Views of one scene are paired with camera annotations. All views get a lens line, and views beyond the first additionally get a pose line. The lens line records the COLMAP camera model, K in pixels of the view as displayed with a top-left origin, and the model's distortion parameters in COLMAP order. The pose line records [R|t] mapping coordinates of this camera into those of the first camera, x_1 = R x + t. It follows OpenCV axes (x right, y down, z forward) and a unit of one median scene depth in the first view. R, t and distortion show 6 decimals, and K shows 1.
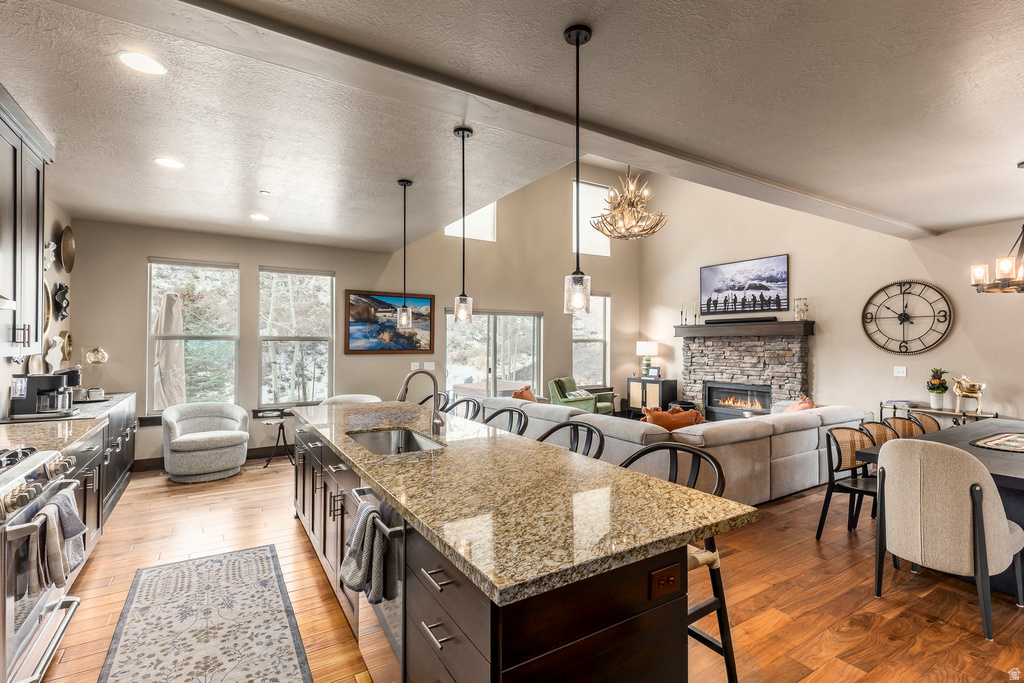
lens RADIAL K [[455.3, 0, 523.1], [0, 455.3, 342.6], [0, 0, 1]] dist [0.008618, -0.001483]
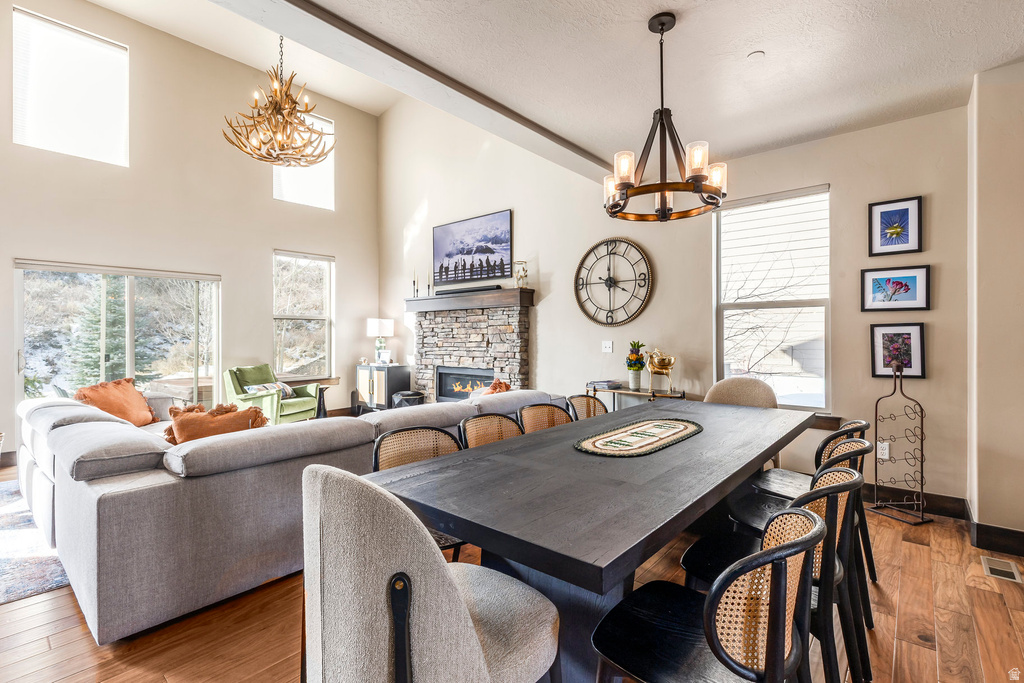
lens RADIAL K [[448.2, 0, 527.4], [0, 448.2, 341.6], [0, 0, 1]] dist [-0.001663, -0.000215]
pose [[0.953141, -0.008880, 0.302397, 0.384157], [0.004343, 0.999868, 0.015675, 0.035761], [-0.302496, -0.013627, 0.953053, 0.226574]]
